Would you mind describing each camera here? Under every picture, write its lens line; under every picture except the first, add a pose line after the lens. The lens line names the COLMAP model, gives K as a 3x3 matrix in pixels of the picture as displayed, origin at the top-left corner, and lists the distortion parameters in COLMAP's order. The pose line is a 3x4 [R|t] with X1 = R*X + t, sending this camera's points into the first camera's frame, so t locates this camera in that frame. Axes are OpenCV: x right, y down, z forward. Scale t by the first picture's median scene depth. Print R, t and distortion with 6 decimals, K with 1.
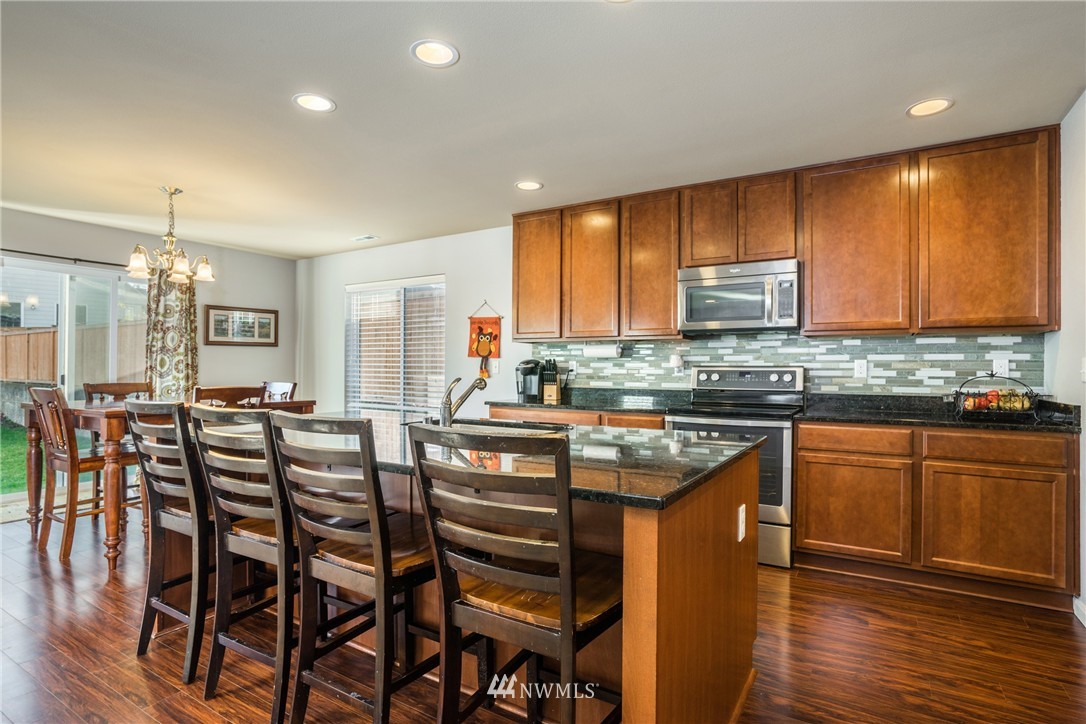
lens RADIAL K [[547.3, 0, 552.0], [0, 547.3, 362.0], [0, 0, 1]] dist [-0.016863, 0.000016]
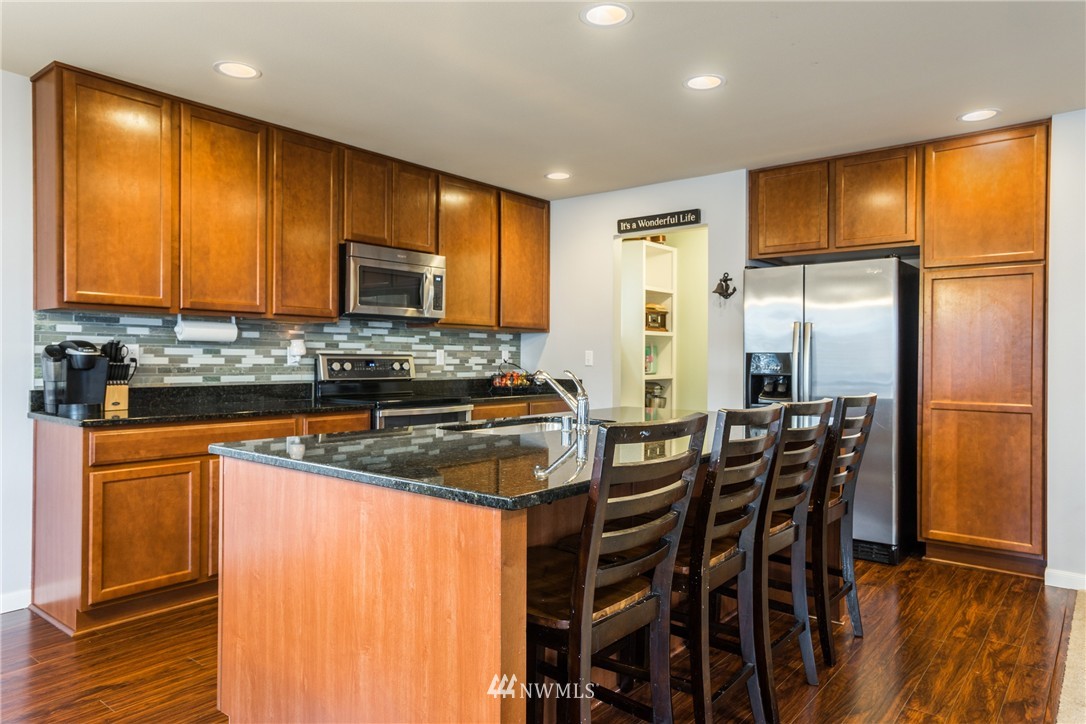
lens RADIAL K [[711.8, 0, 545.0], [0, 711.8, 358.2], [0, 0, 1]] dist [0.006788, 0.022043]
pose [[0.159578, 0.000310, 0.987185, -0.793613], [-0.009526, 0.999954, 0.001226, 0.009330], [-0.987139, -0.009600, 0.159573, 0.492853]]
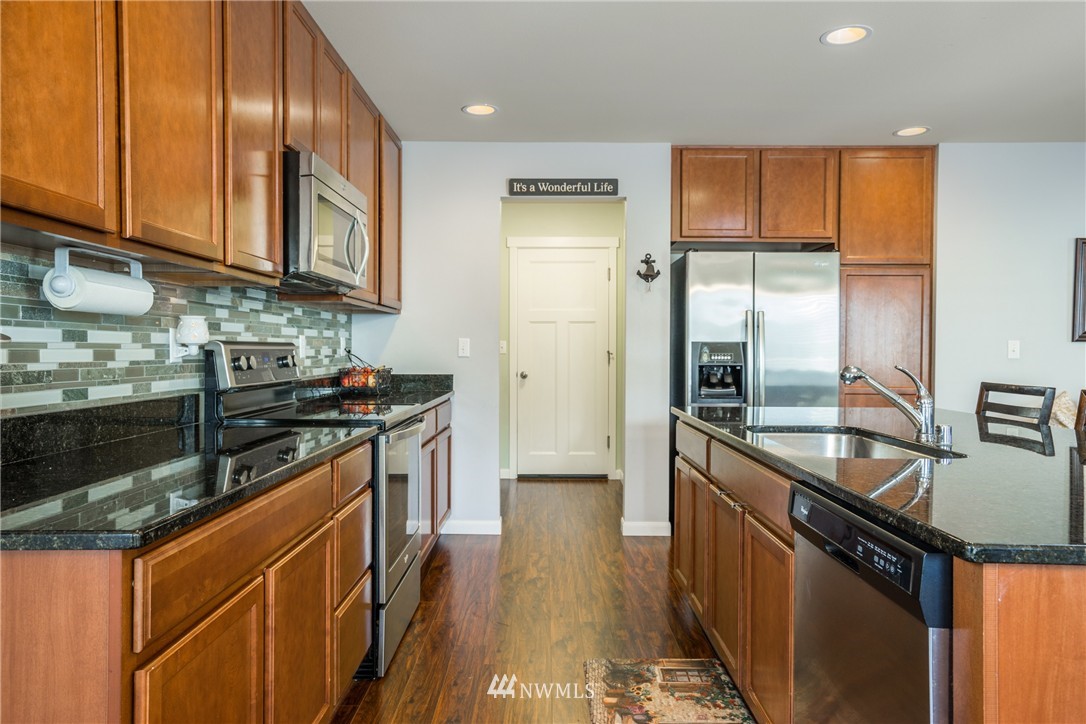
lens RADIAL K [[721.0, 0, 542.0], [0, 721.0, 361.2], [0, 0, 1]] dist [0.009066, 0.004140]
pose [[-0.489672, -0.019160, 0.871696, -0.437412], [-0.008777, 0.999816, 0.017046, 0.011557], [-0.871863, 0.000696, -0.489750, 1.090849]]
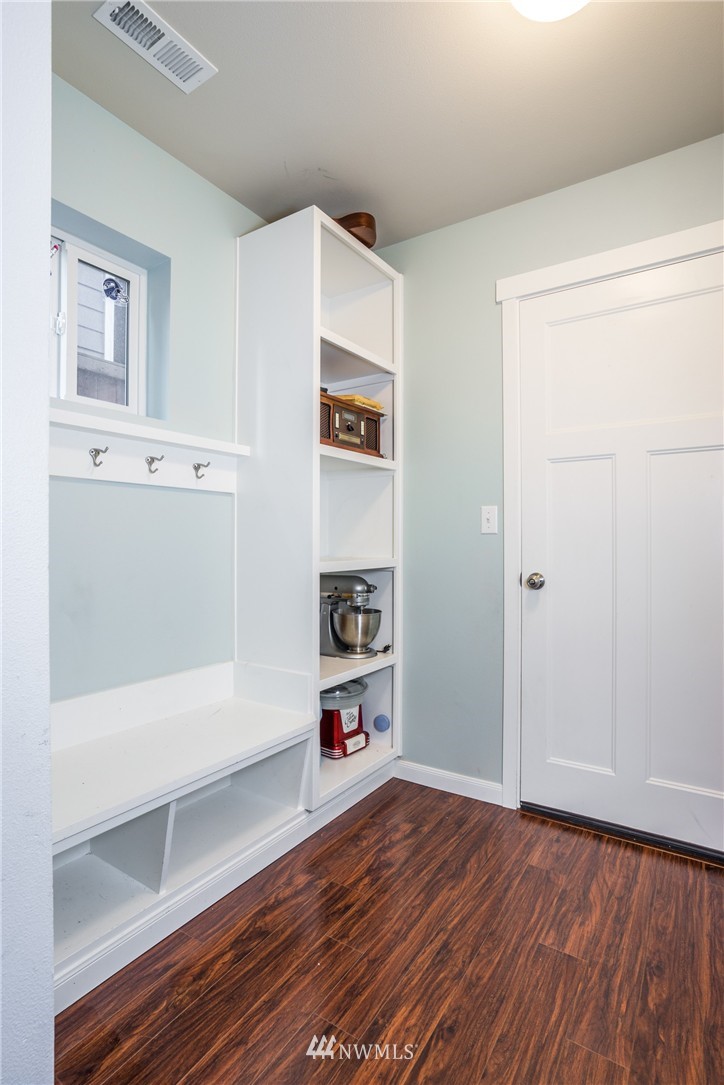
lens RADIAL K [[546.8, 0, 369.3], [0, 546.8, 540.5], [0, 0, 1]] dist [-0.016863, 0.000016]
pose [[0.063871, -0.008072, 0.997926, 0.460321], [-0.004644, 0.999954, 0.008386, 0.026828], [-0.997947, -0.005170, 0.063830, 0.450028]]
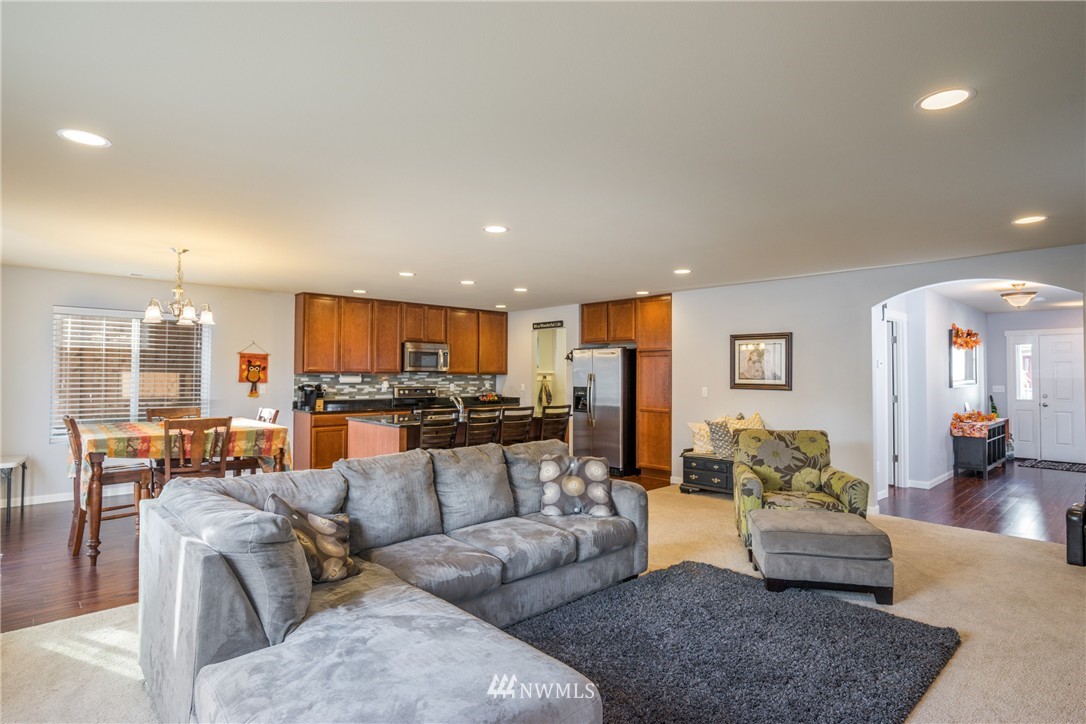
lens RADIAL K [[569.3, 0, 541.3], [0, 569.3, 363.5], [0, 0, 1]] dist [-0.016086, 0.002465]
pose [[0.300015, 0.020292, 0.953718, -1.652563], [-0.007874, 0.999792, -0.018795, -0.045657], [-0.953902, -0.001871, 0.300113, -0.166257]]
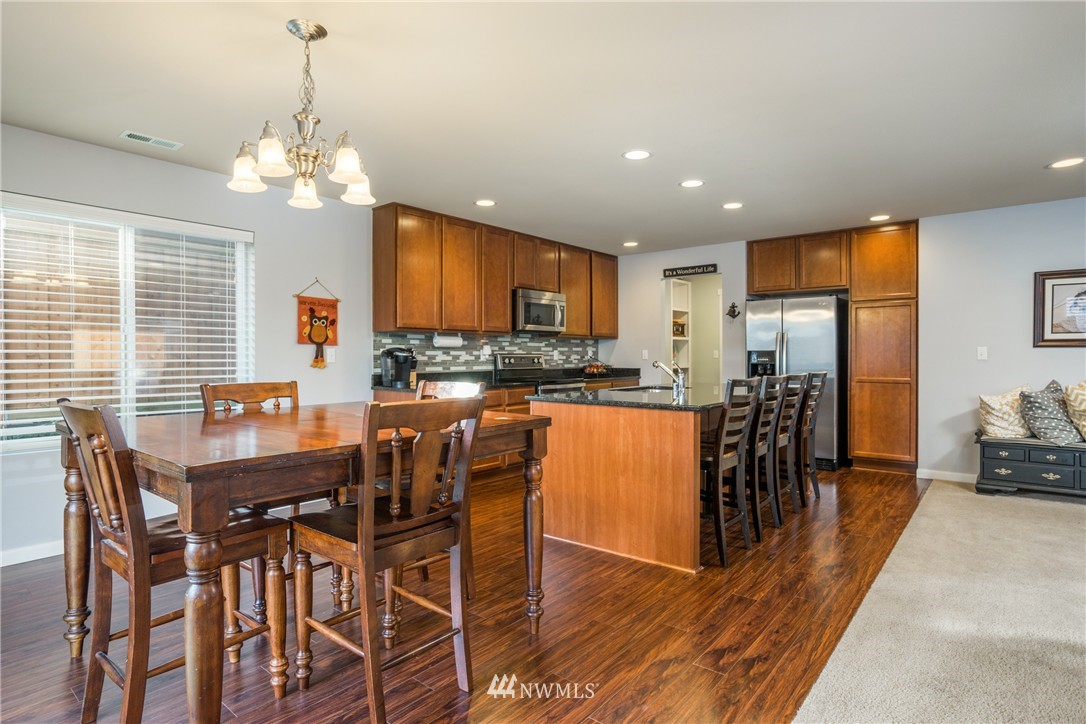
lens RADIAL K [[569.3, 0, 550.9], [0, 569.3, 359.6], [0, 0, 1]] dist [-0.016086, 0.002465]
pose [[0.161146, -0.008789, 0.986892, -1.227968], [-0.000503, 0.999959, 0.008988, 0.009487], [-0.986931, -0.001945, 0.161135, 0.637380]]
